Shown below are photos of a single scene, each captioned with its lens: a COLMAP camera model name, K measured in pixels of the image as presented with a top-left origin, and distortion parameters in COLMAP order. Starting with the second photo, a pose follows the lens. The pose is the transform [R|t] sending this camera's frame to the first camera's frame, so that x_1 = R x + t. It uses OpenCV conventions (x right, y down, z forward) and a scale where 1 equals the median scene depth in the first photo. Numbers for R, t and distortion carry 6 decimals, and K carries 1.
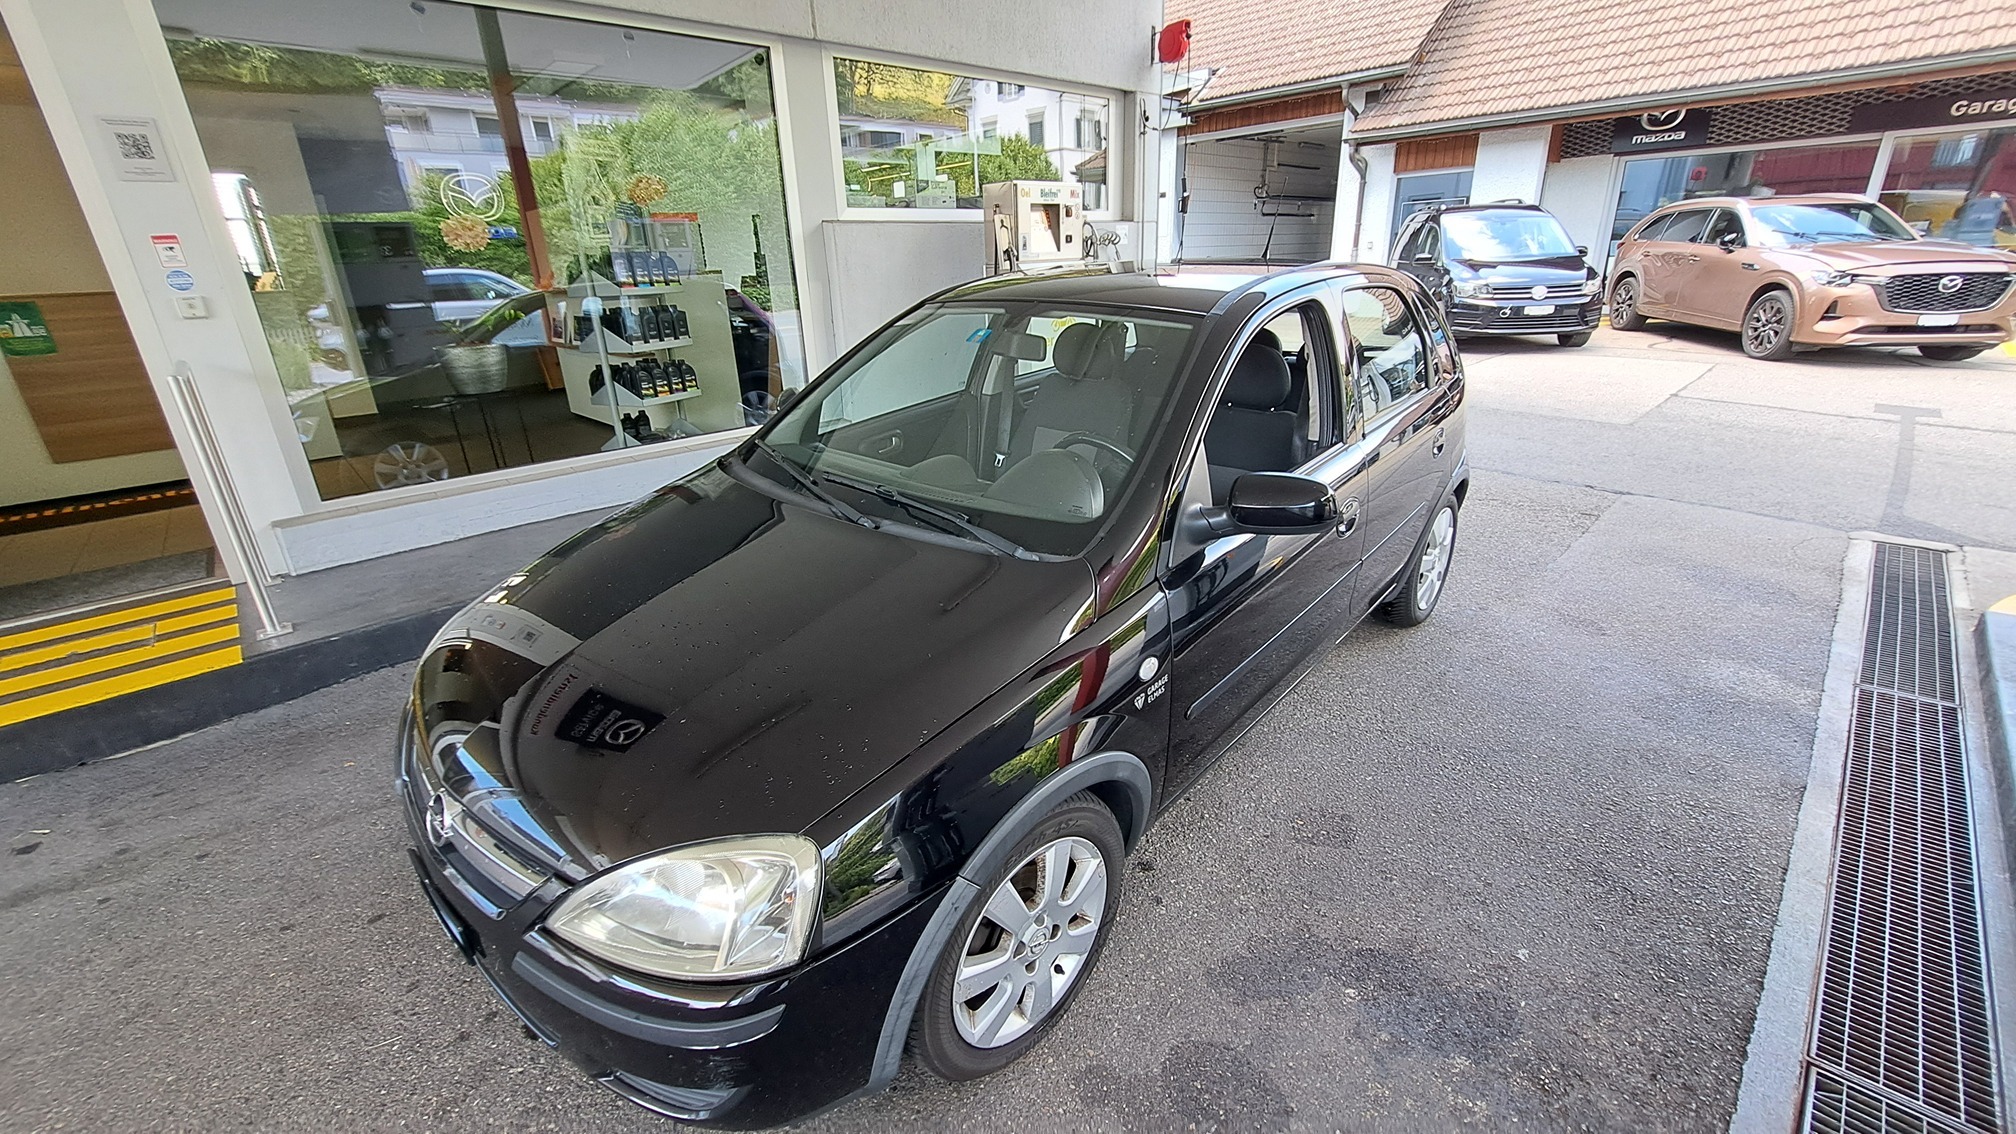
lens RADIAL K [[809.5, 0, 997.5], [0, 809.5, 560.2], [0, 0, 1]] dist [0.001241, 0.000197]
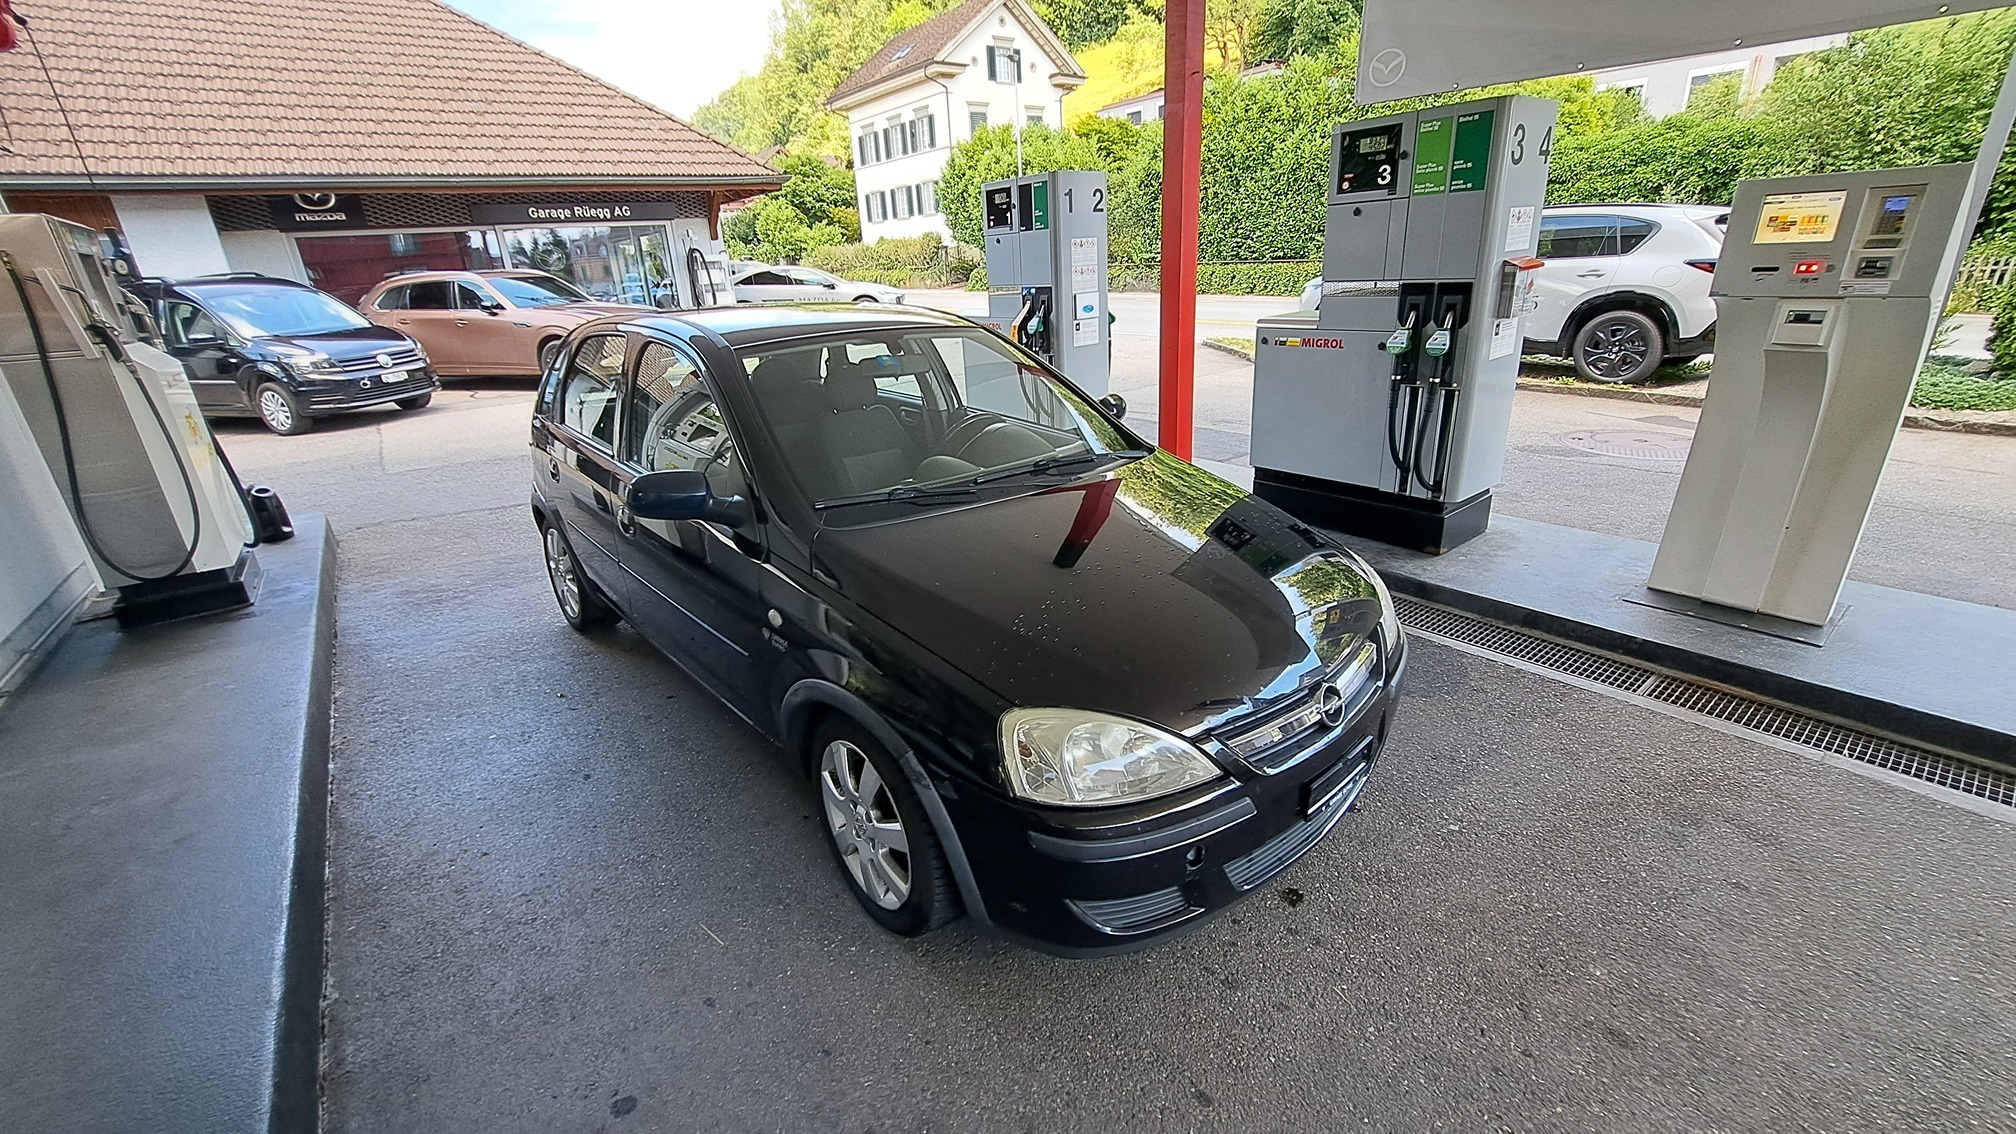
lens RADIAL K [[809.5, 0, 997.5], [0, 809.5, 560.2], [0, 0, 1]] dist [0.001241, 0.000197]
pose [[0.098812, -0.325382, 0.940406, -0.251724], [0.410413, 0.874237, 0.259364, -0.053230], [-0.906530, 0.360327, 0.219926, 0.154493]]
